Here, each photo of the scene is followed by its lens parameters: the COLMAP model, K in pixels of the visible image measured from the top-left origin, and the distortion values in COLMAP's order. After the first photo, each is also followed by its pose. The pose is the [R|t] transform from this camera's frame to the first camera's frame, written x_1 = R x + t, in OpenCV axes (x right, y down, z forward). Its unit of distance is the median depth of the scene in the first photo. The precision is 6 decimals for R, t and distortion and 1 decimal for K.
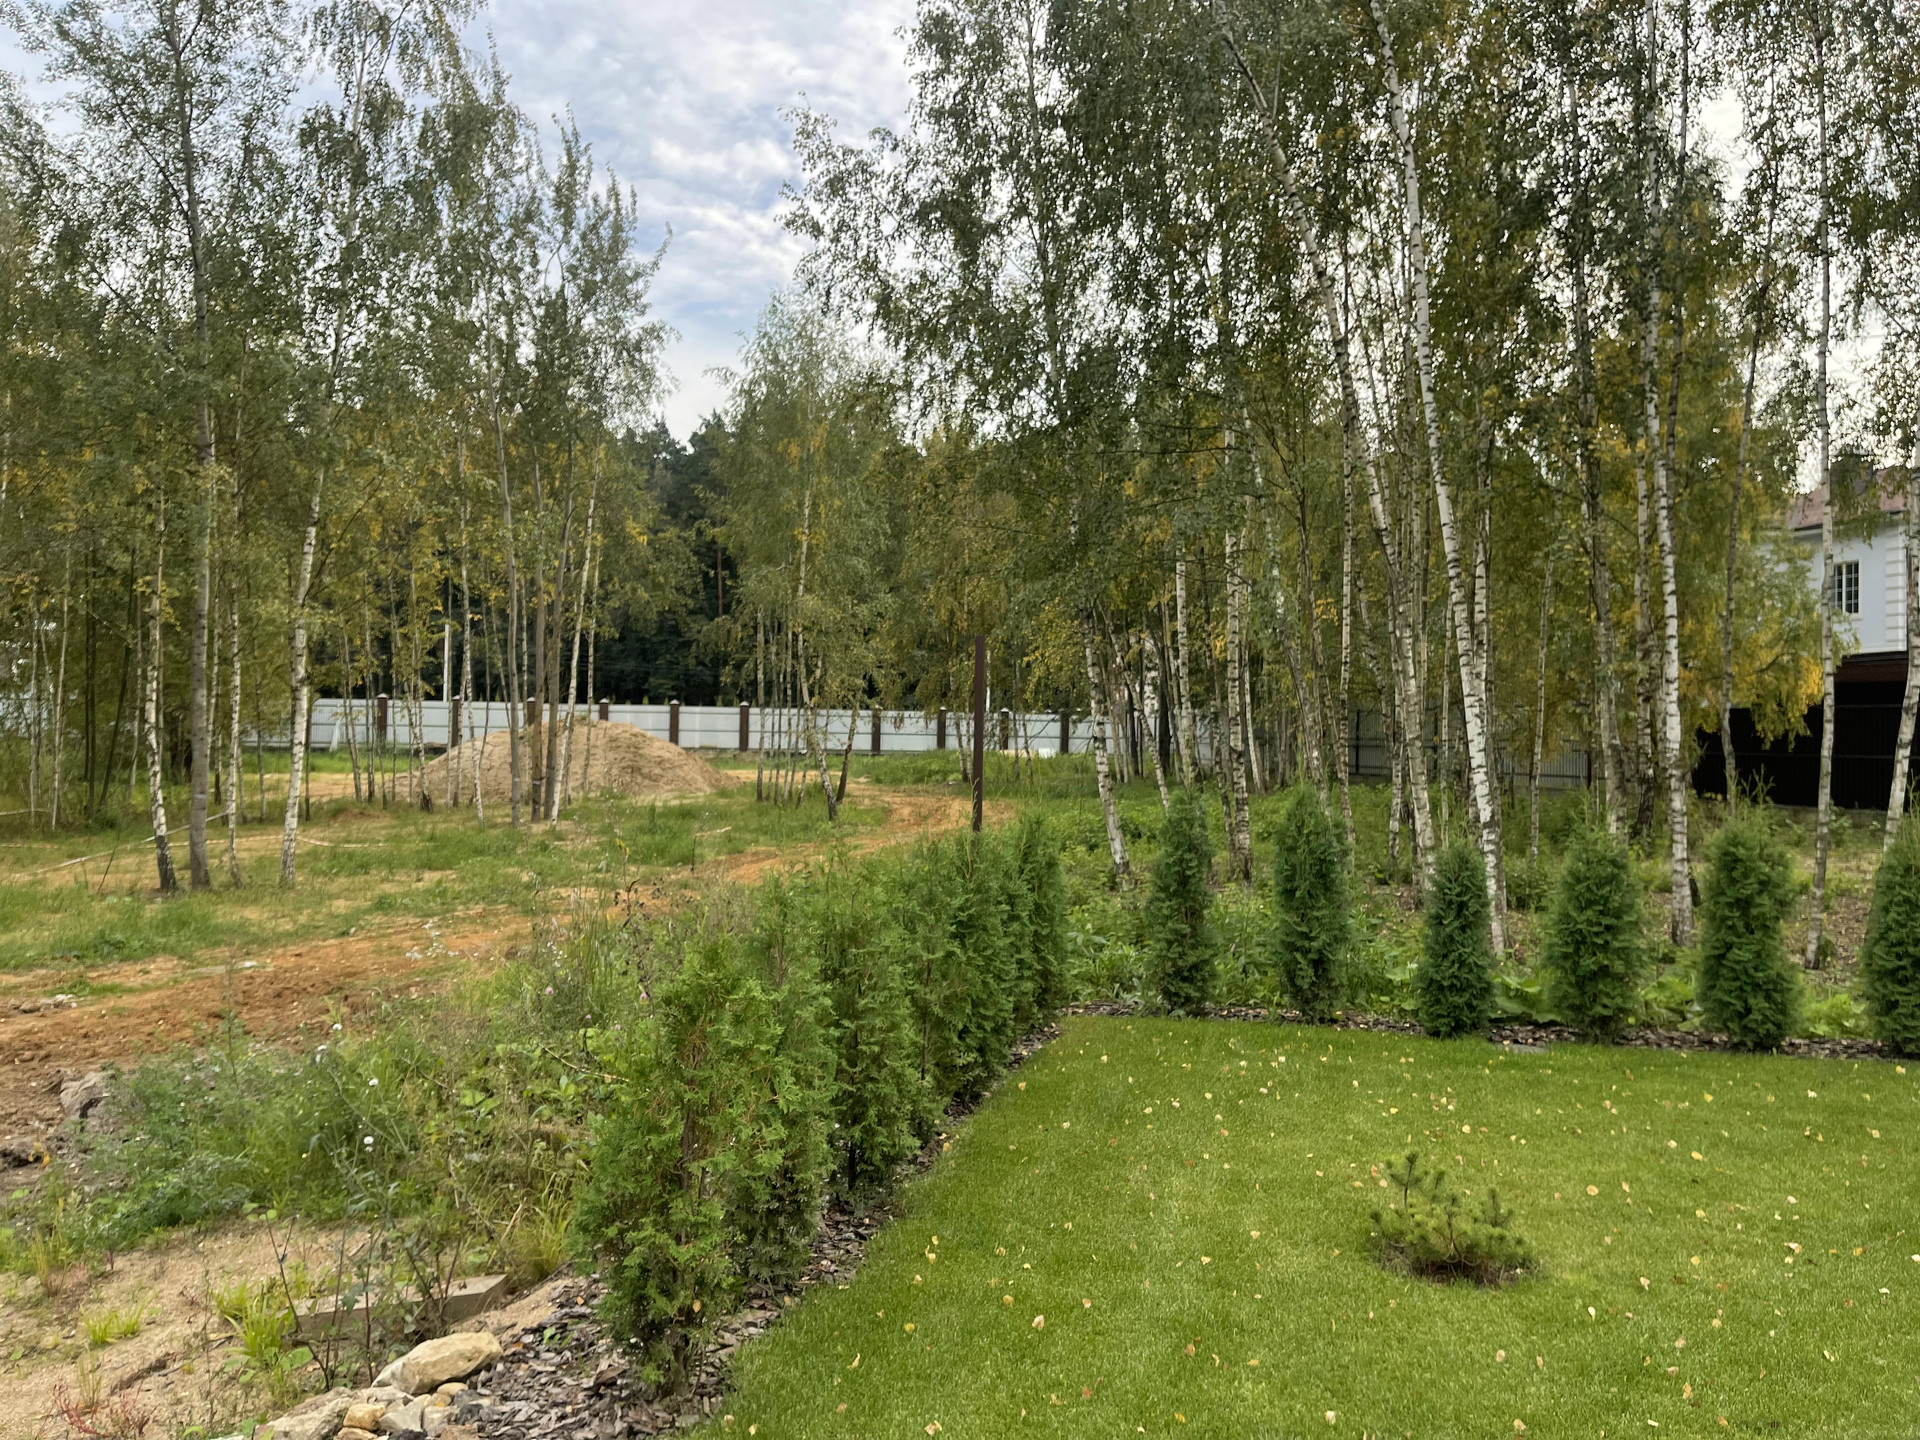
lens RADIAL K [[1438.0, 0, 959.7], [0, 1438.0, 709.0], [0, 0, 1]] dist [0.062234, -0.099082]
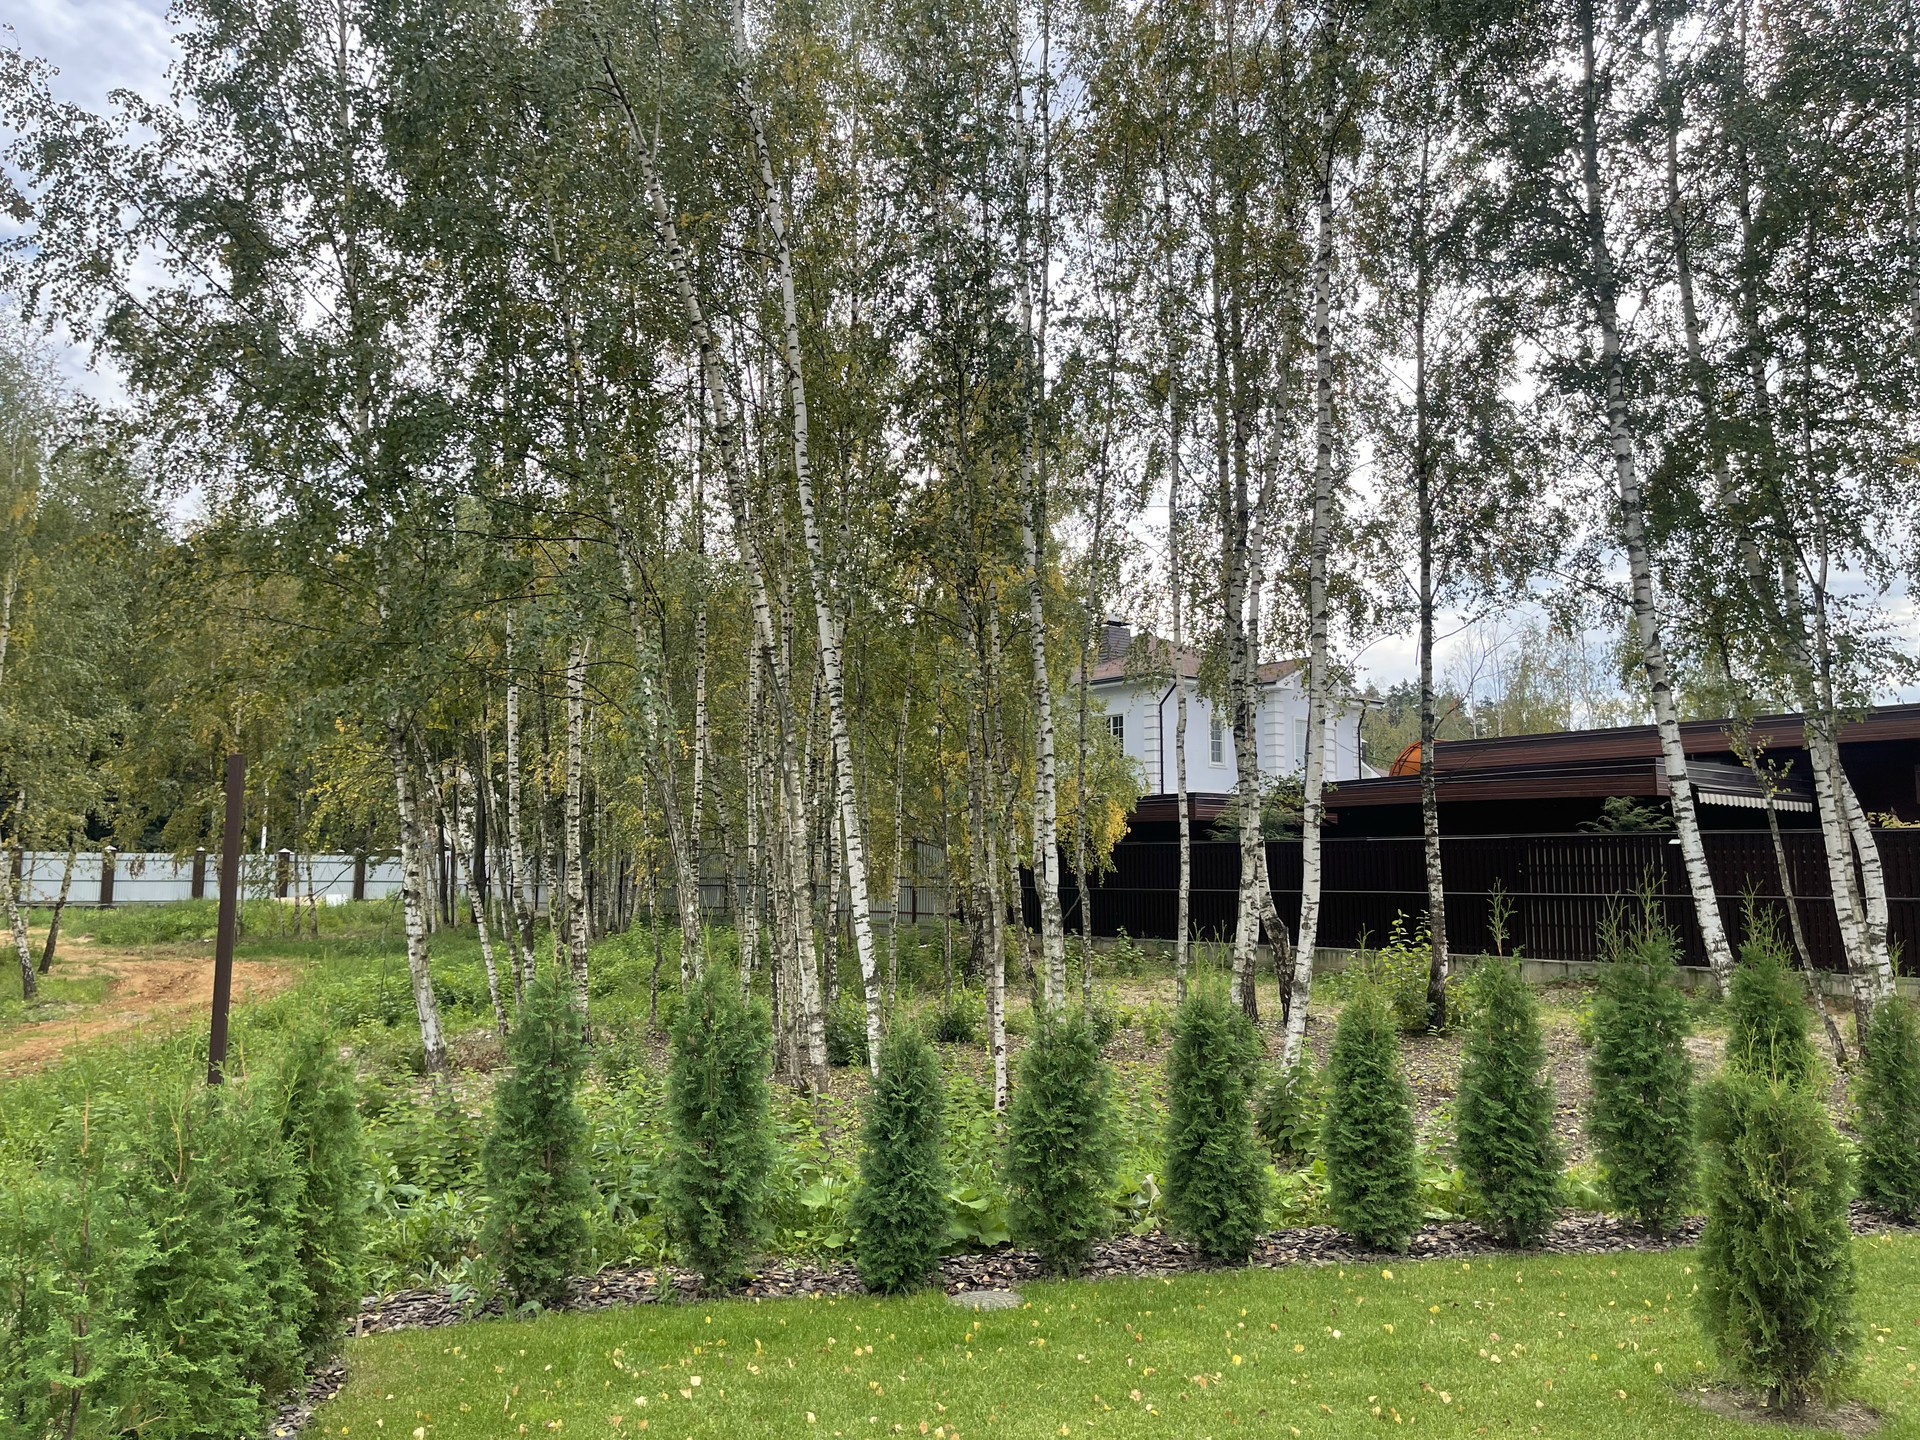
lens RADIAL K [[1415.0, 0, 962.2], [0, 1415.0, 713.9], [0, 0, 1]] dist [0.075259, -0.089178]
pose [[0.891356, 0.037071, 0.451786, 0.008277], [0.004283, 0.995917, -0.090168, -0.005262], [-0.453284, 0.082307, 0.887558, 0.155053]]
